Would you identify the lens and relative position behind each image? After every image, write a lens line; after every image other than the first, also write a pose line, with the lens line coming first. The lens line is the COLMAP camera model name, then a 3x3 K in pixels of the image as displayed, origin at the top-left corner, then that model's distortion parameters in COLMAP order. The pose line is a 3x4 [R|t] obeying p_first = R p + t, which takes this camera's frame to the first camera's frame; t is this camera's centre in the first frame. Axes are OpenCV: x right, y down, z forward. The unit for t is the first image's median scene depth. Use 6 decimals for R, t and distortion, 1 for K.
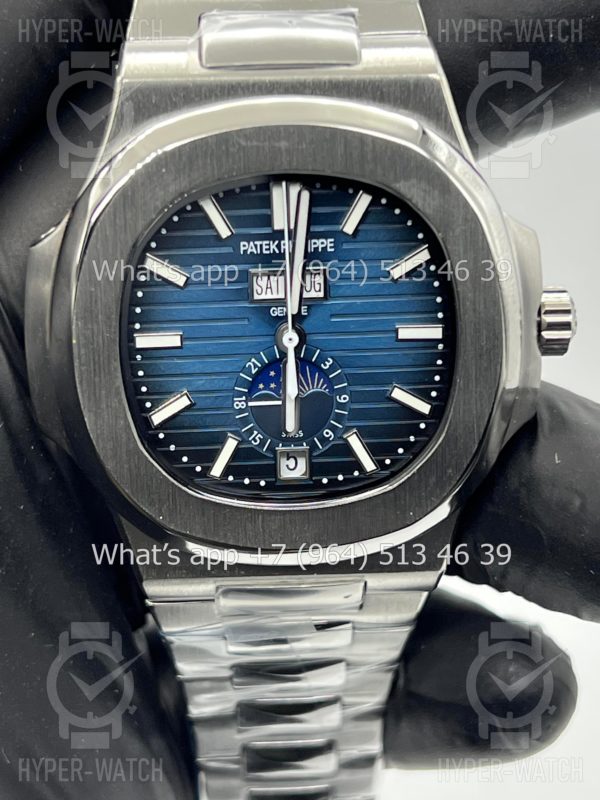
lens RADIAL K [[1920.8, 0, 297.6], [0, 1920.8, 395.2], [0, 0, 1]] dist [0.288631, 0.000000]
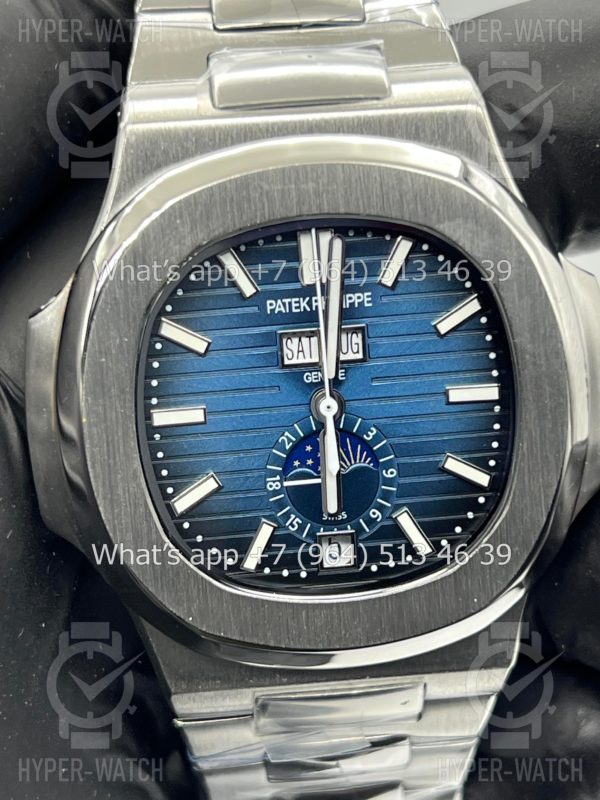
lens RADIAL K [[1920.8, 0, 303.1], [0, 1920.8, 404.2], [0, 0, 1]] dist [0.288631, 0.000000]
pose [[0.998567, -0.049373, 0.020669, -0.033317], [0.050921, 0.995278, -0.082641, 0.041834], [-0.016491, 0.083575, 0.996365, 0.119841]]
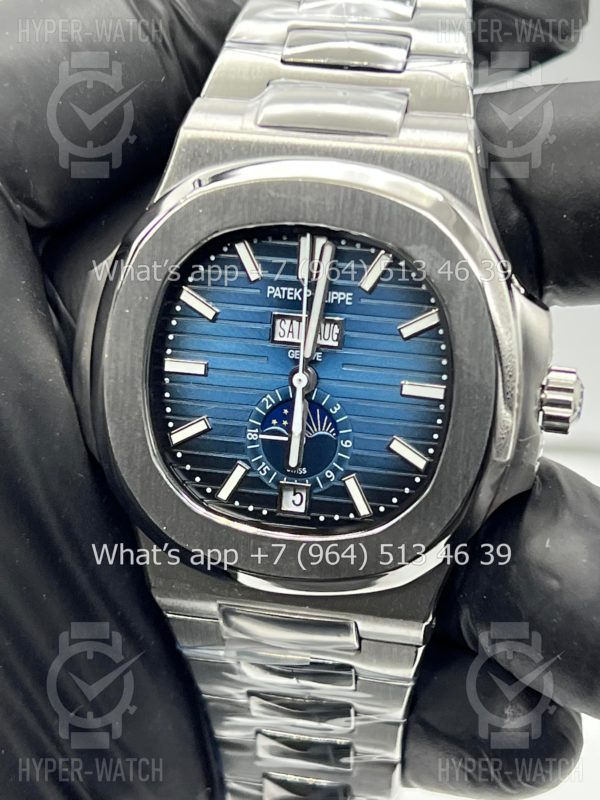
lens RADIAL K [[1920.8, 0, 317.0], [0, 1920.8, 409.6], [0, 0, 1]] dist [0.288631, 0.000000]
pose [[0.962173, 0.128313, -0.240329, 0.265732], [-0.147772, 0.986902, -0.064706, 0.055399], [0.228879, 0.097772, 0.968532, -0.040700]]
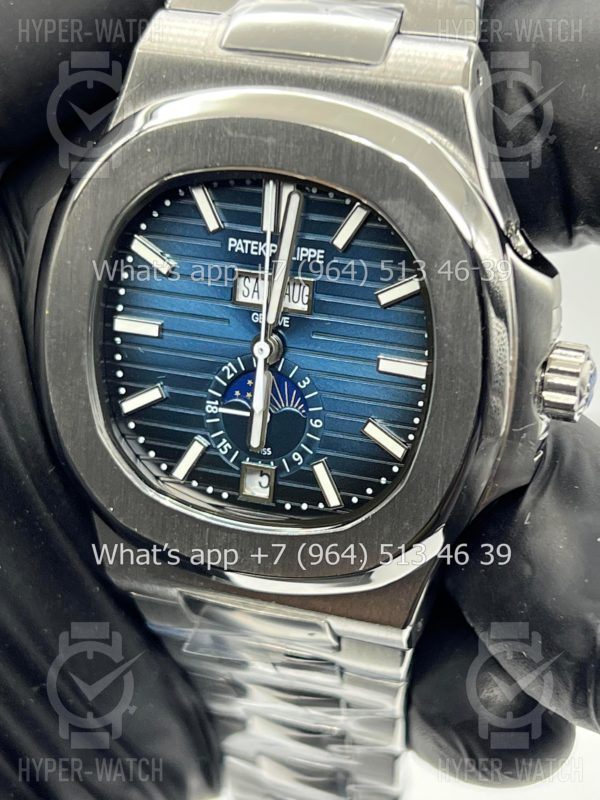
lens RADIAL K [[1920.8, 0, 303.0], [0, 1920.8, 403.1], [0, 0, 1]] dist [0.288631, 0.000000]
pose [[0.919686, 0.185679, -0.345980, 0.339900], [-0.178145, 0.982535, 0.053756, -0.056950], [0.349918, 0.012196, 0.936701, 0.135002]]
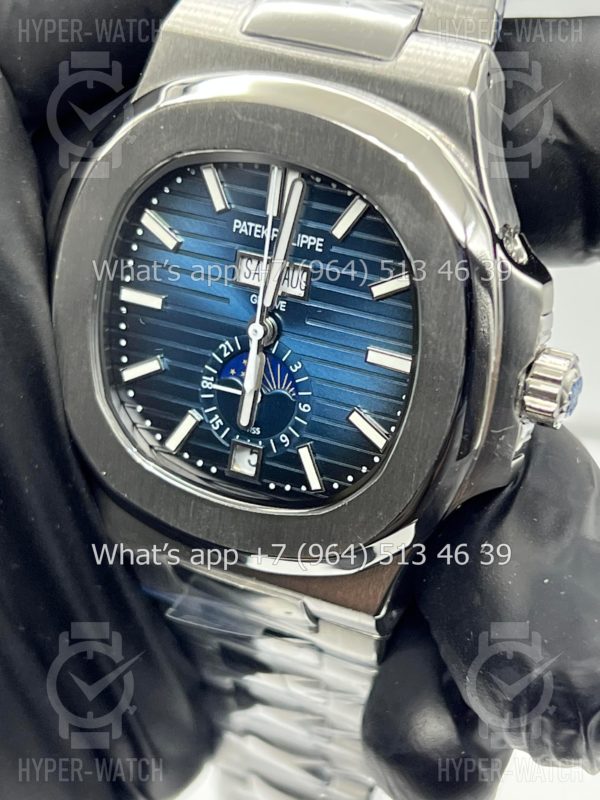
lens RADIAL K [[1920.8, 0, 299.8], [0, 1920.8, 403.5], [0, 0, 1]] dist [0.288631, 0.000000]
pose [[0.869867, 0.268797, -0.413617, 0.415886], [-0.257350, 0.962629, 0.084357, -0.079922], [0.420835, 0.033065, 0.906534, 0.148004]]
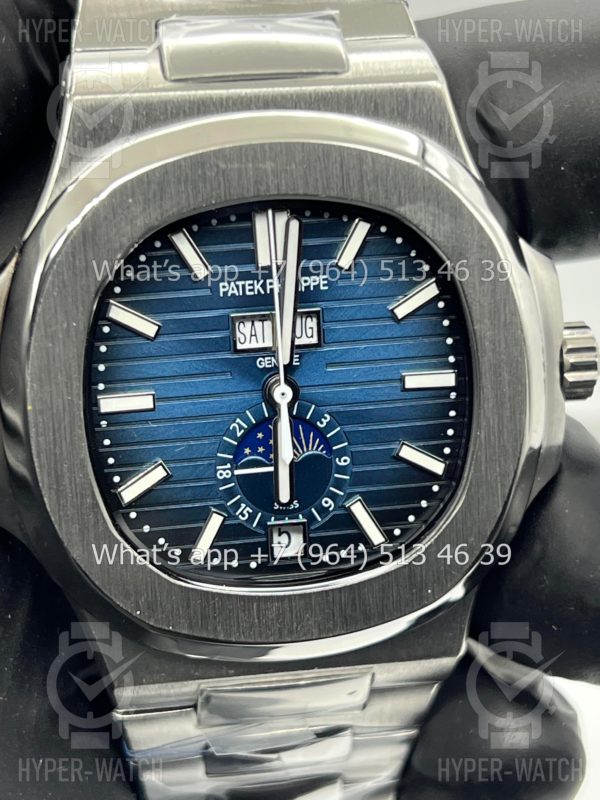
lens RADIAL K [[1920.8, 0, 299.0], [0, 1920.8, 394.8], [0, 0, 1]] dist [0.288631, 0.000000]
pose [[0.994253, -0.043993, 0.097601, -0.079393], [0.047980, 0.998091, -0.038878, 0.004782], [-0.095705, 0.043338, 0.994466, 0.150390]]
